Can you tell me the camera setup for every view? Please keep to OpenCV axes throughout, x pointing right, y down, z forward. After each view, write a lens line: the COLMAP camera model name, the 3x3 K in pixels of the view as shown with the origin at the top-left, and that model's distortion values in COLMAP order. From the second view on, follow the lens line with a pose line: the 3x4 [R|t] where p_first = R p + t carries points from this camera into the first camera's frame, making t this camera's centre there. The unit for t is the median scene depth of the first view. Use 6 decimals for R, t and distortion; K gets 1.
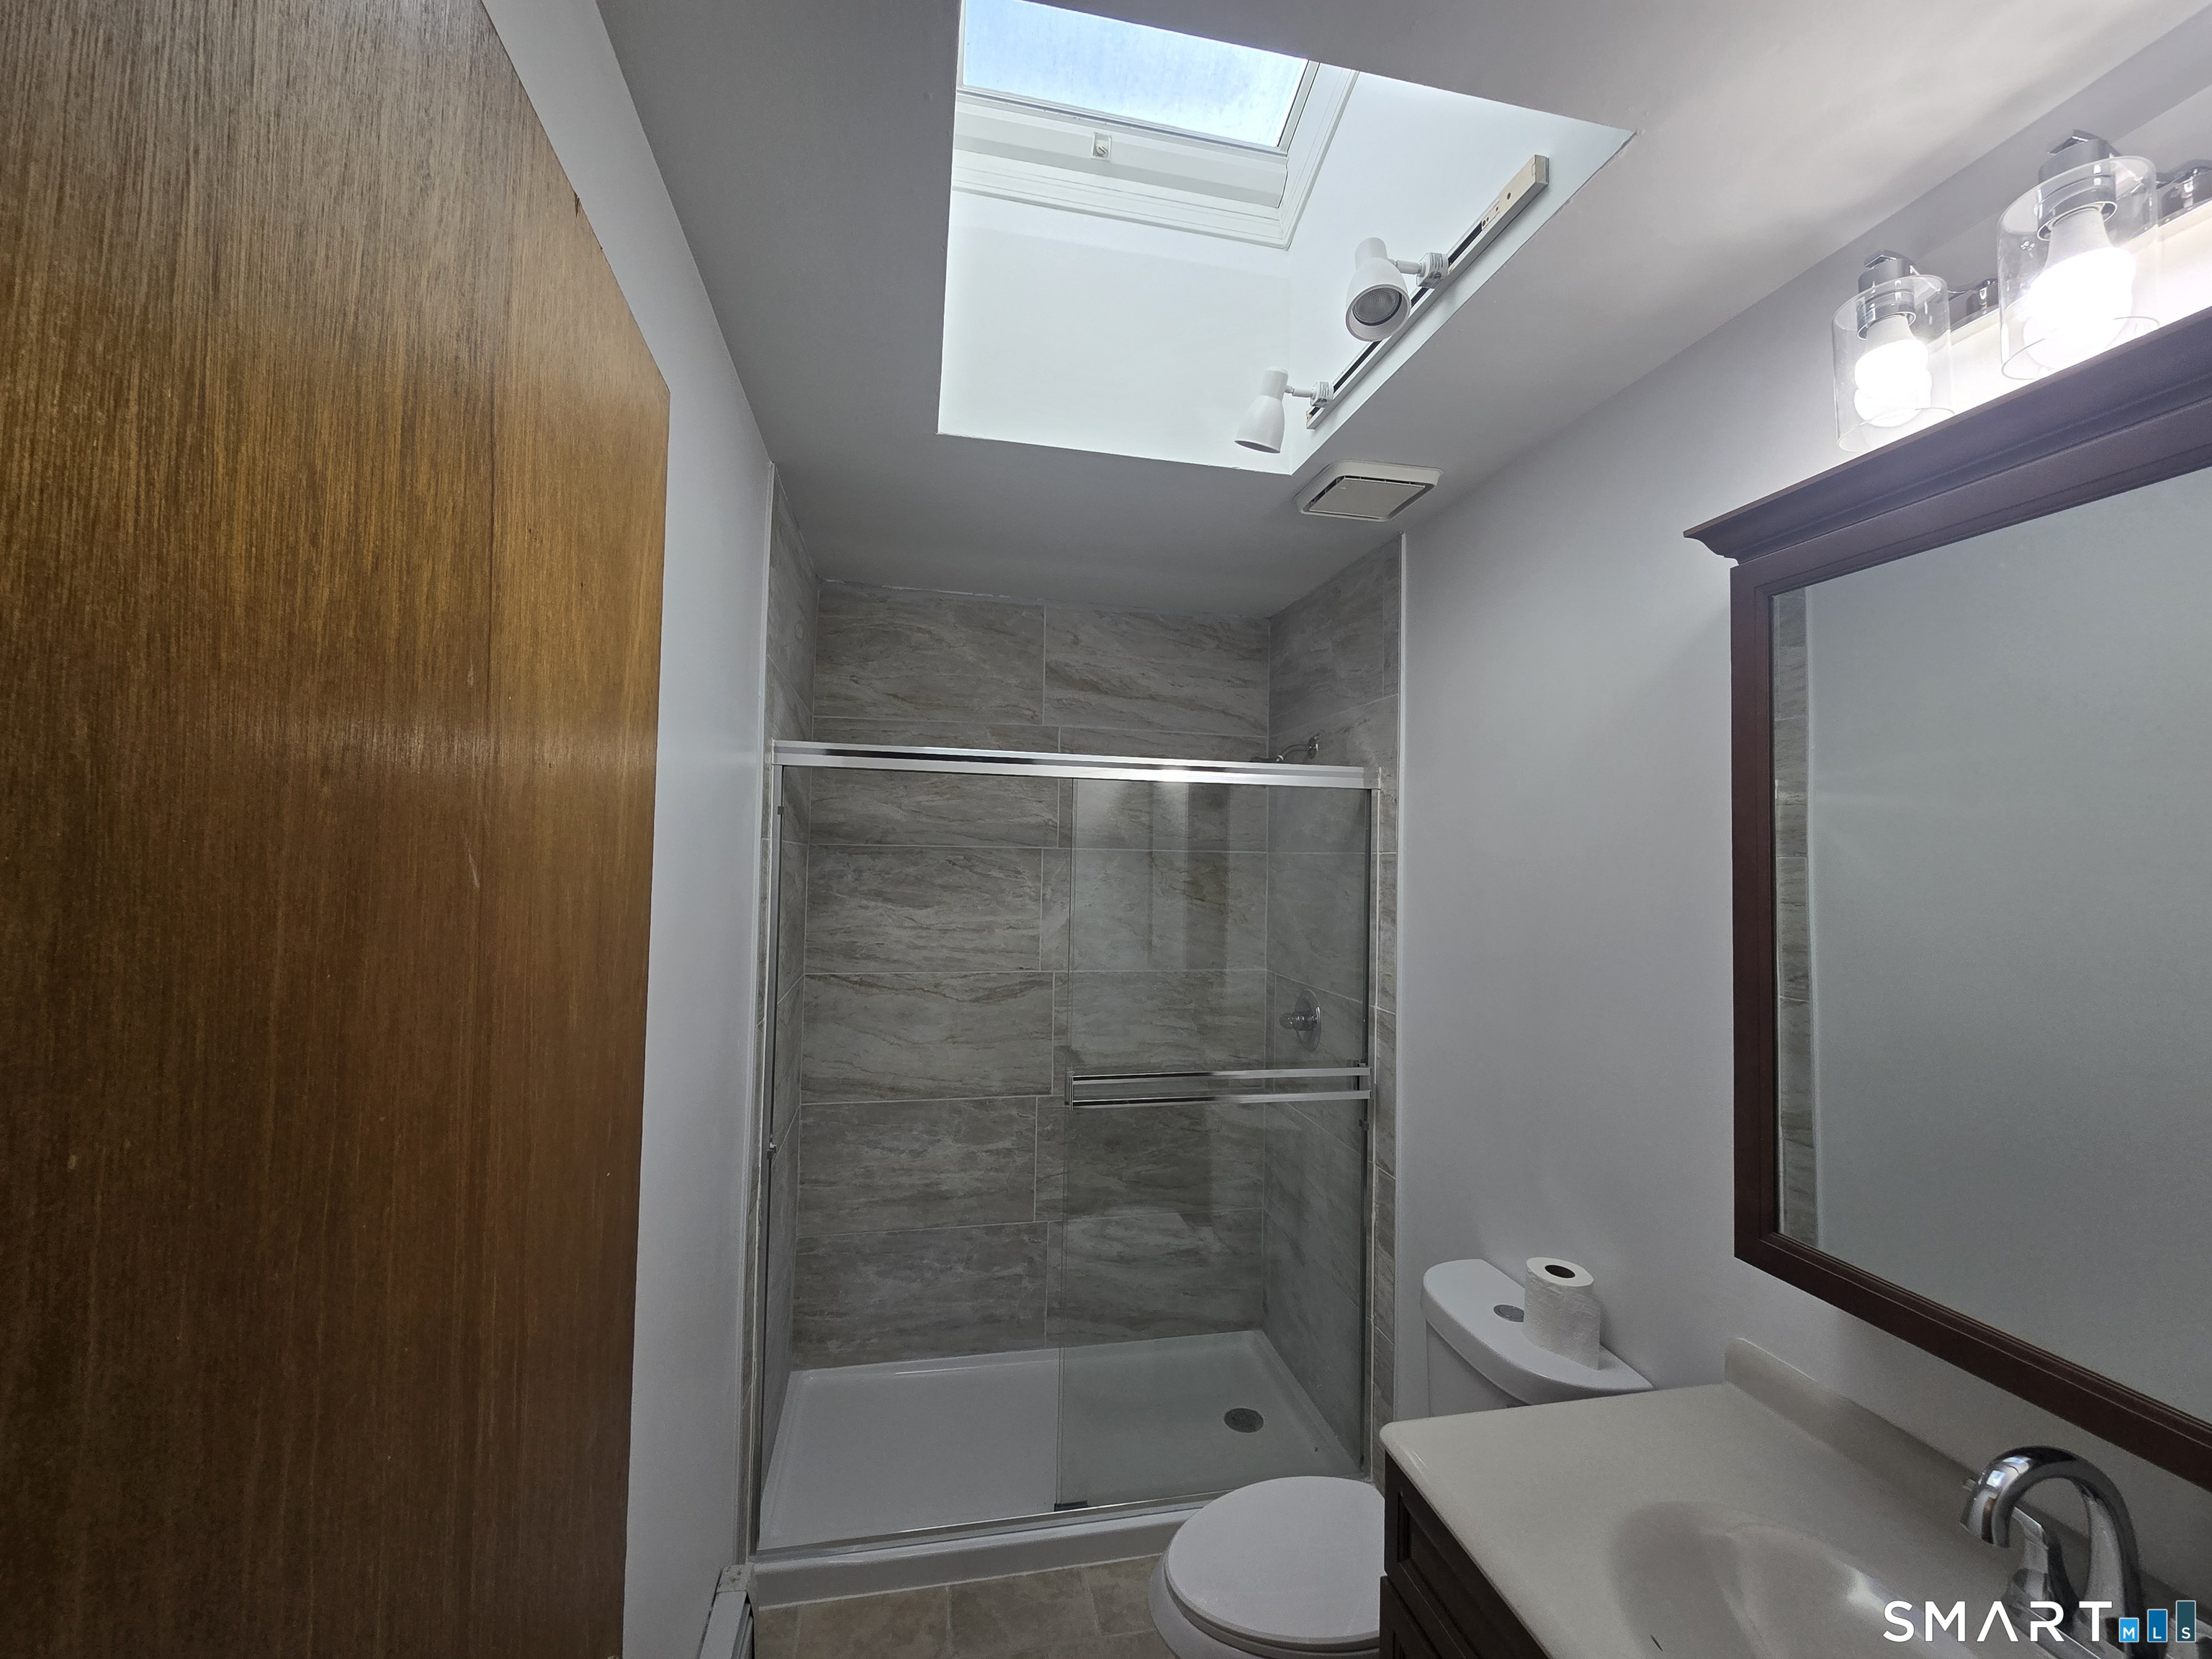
lens RADIAL K [[909.7, 0, 1106.0], [0, 909.7, 829.5], [0, 0, 1]] dist [0.004275, -0.001384]
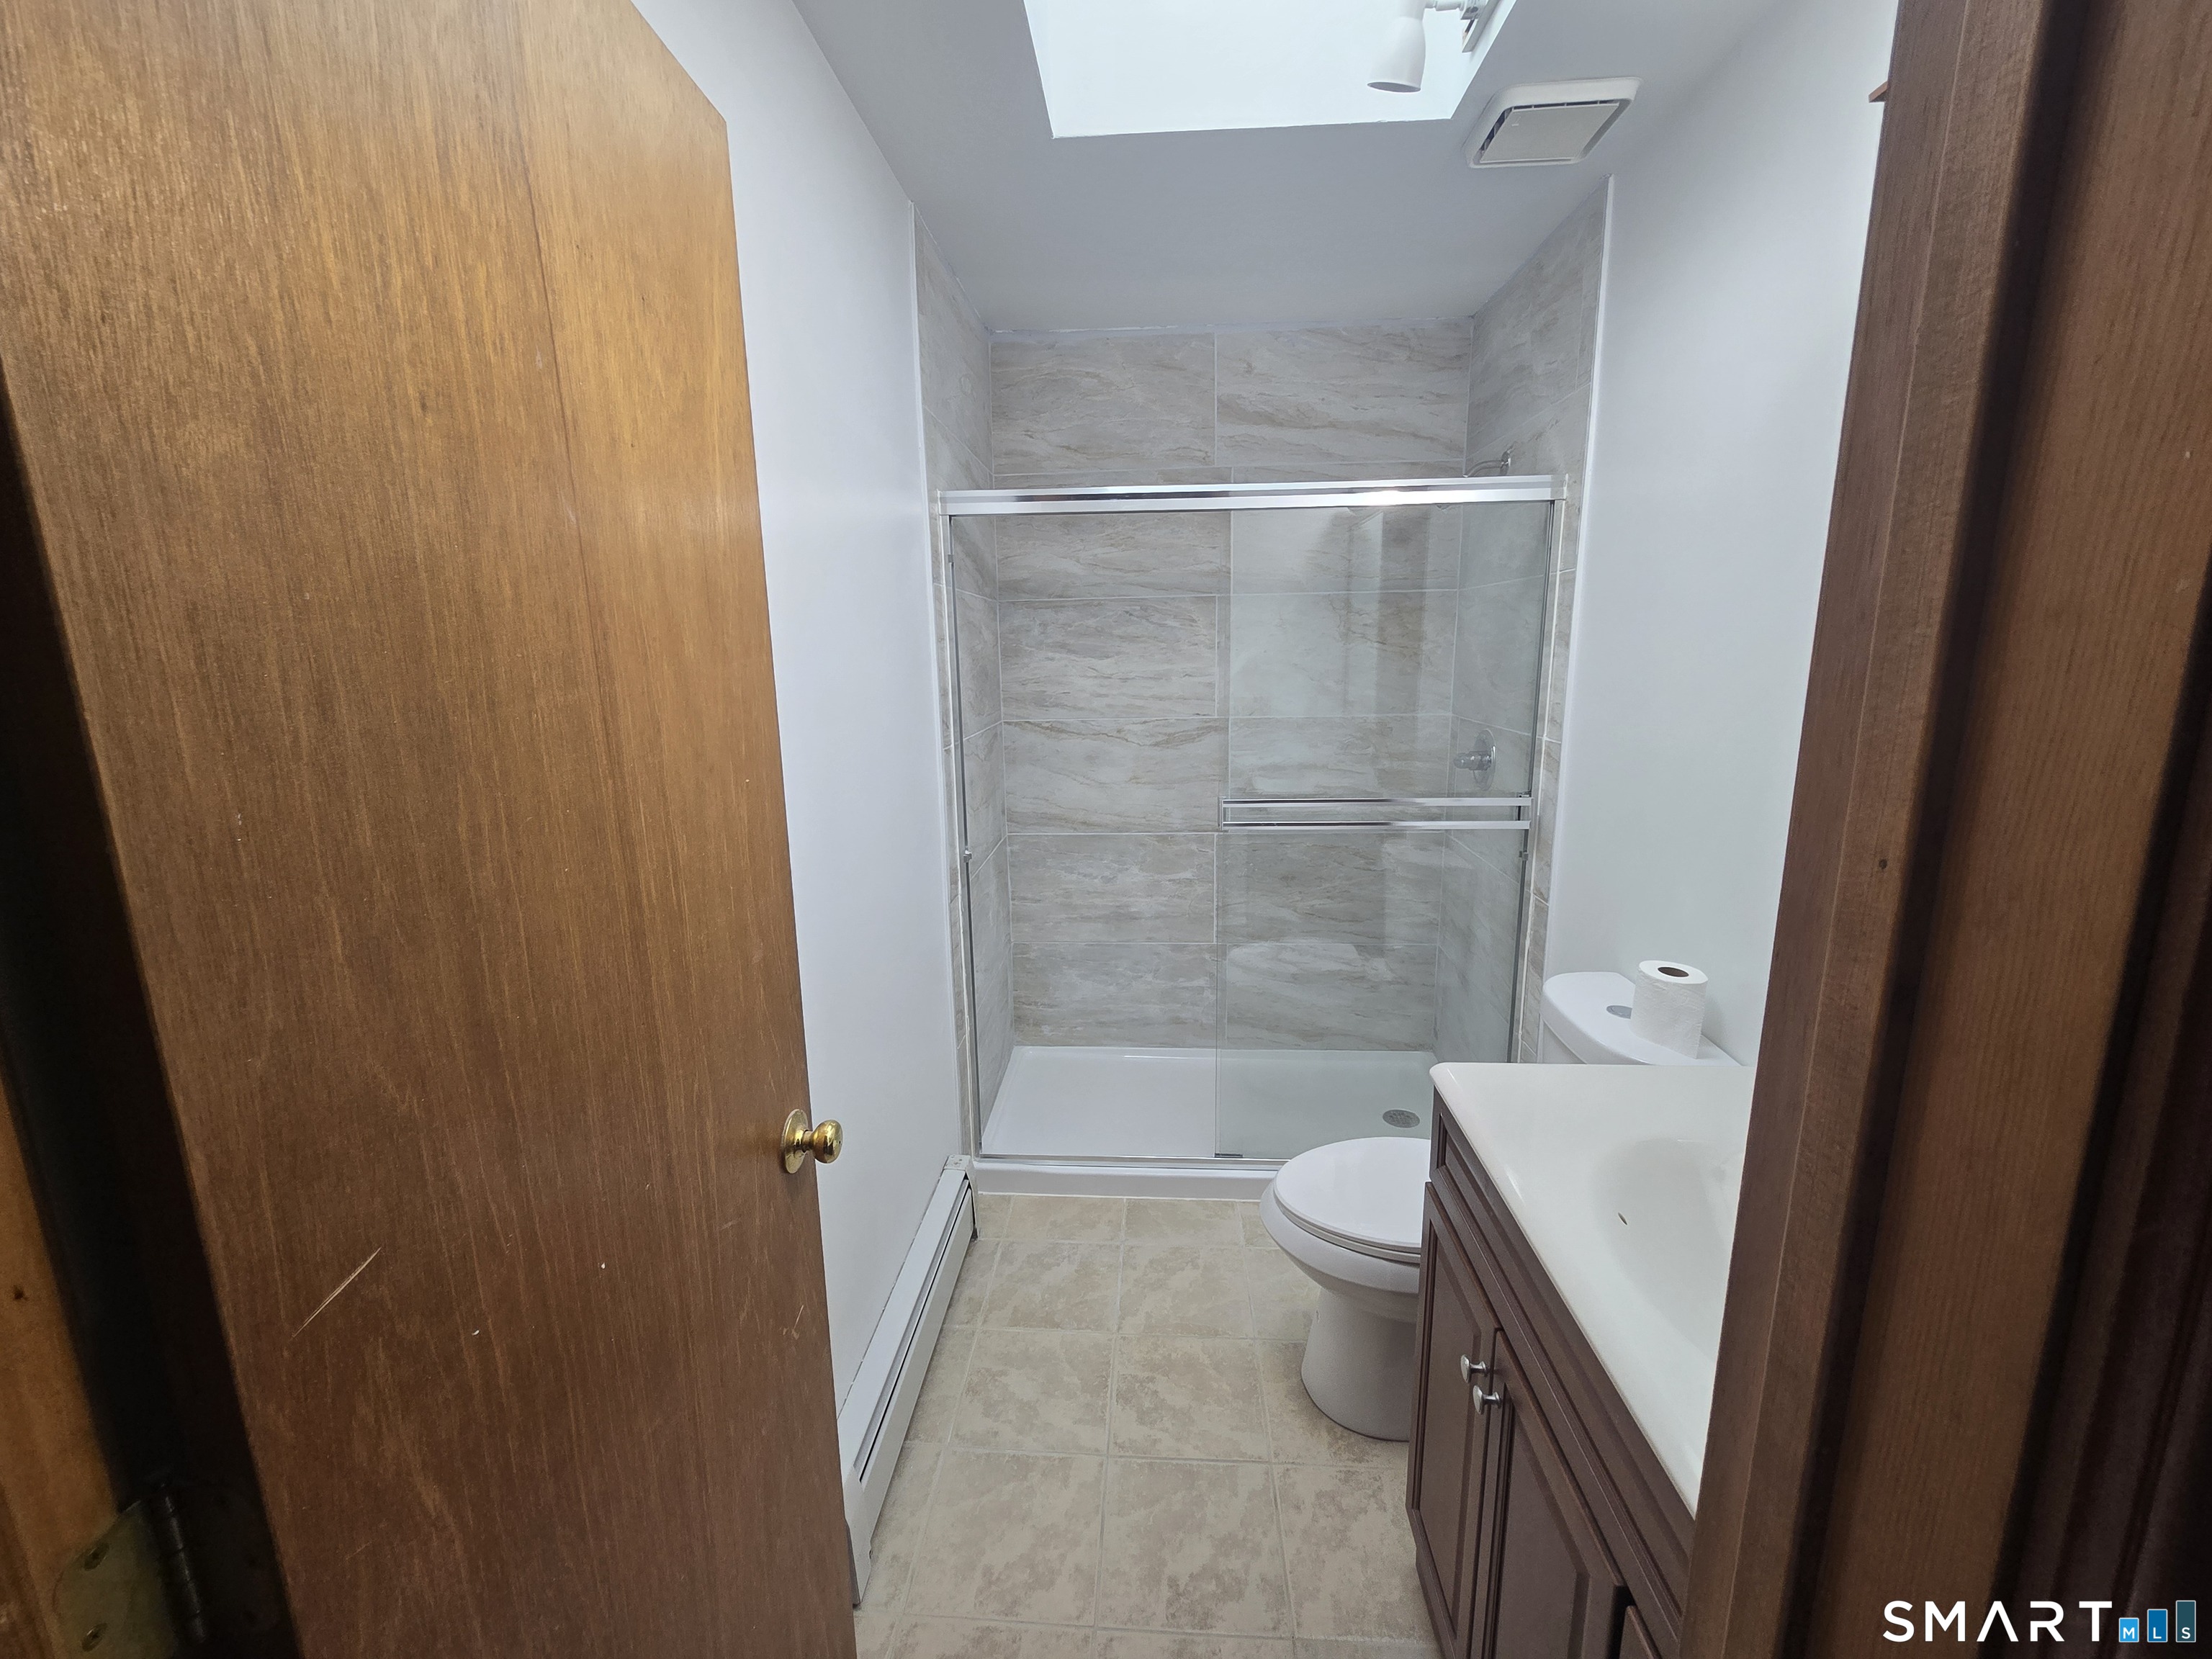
lens RADIAL K [[909.7, 0, 1106.0], [0, 909.7, 829.5], [0, 0, 1]] dist [0.004275, -0.001384]
pose [[0.962678, 0.017814, -0.270063, 0.097277], [0.044243, 0.974051, 0.221962, 0.047843], [0.267009, -0.225626, 0.936909, -0.043853]]
